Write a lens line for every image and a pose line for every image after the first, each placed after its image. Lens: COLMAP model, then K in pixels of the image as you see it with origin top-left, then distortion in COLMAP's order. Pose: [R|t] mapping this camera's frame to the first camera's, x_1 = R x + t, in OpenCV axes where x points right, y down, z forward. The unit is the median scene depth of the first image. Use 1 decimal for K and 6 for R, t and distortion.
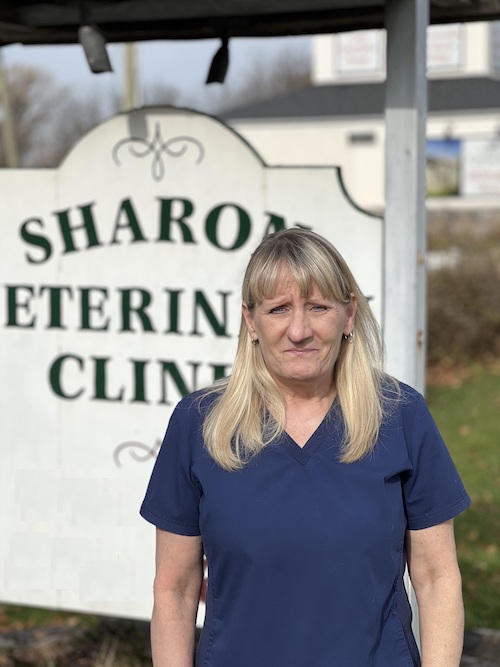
lens RADIAL K [[1531.5, 0, 255.6], [0, 1531.5, 332.8], [0, 0, 1]] dist [0.079512, 0.000000]
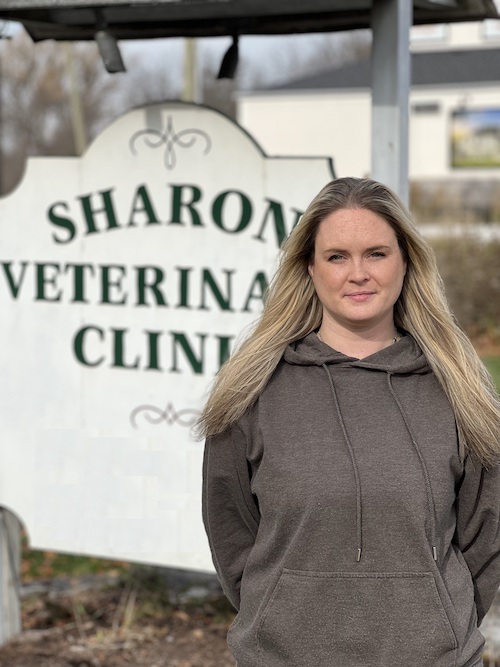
lens RADIAL K [[1531.5, 0, 251.4], [0, 1531.5, 333.4], [0, 0, 1]] dist [0.079512, 0.000000]
pose [[0.998845, 0.006723, -0.047575, 0.046932], [-0.005738, 0.999767, 0.020830, -0.004194], [0.047704, -0.020533, 0.998650, -0.098451]]
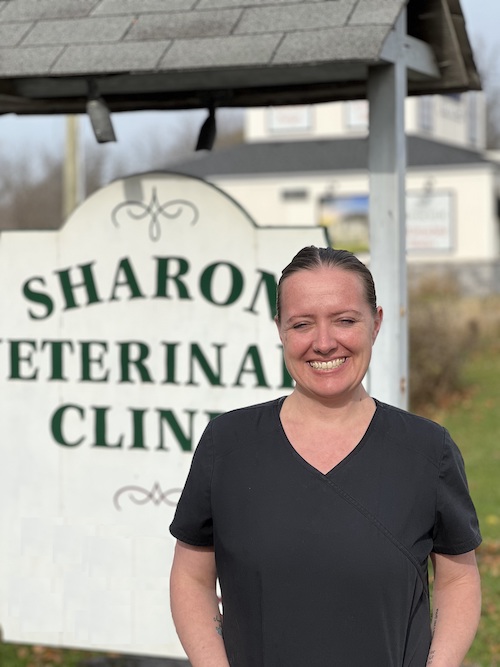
lens RADIAL K [[1531.5, 0, 246.1], [0, 1531.5, 330.7], [0, 0, 1]] dist [0.079512, 0.000000]
pose [[0.999195, -0.009840, 0.038893, -0.041196], [0.011310, 0.999223, -0.037756, 0.004486], [-0.038491, 0.038166, 0.998530, -0.069051]]
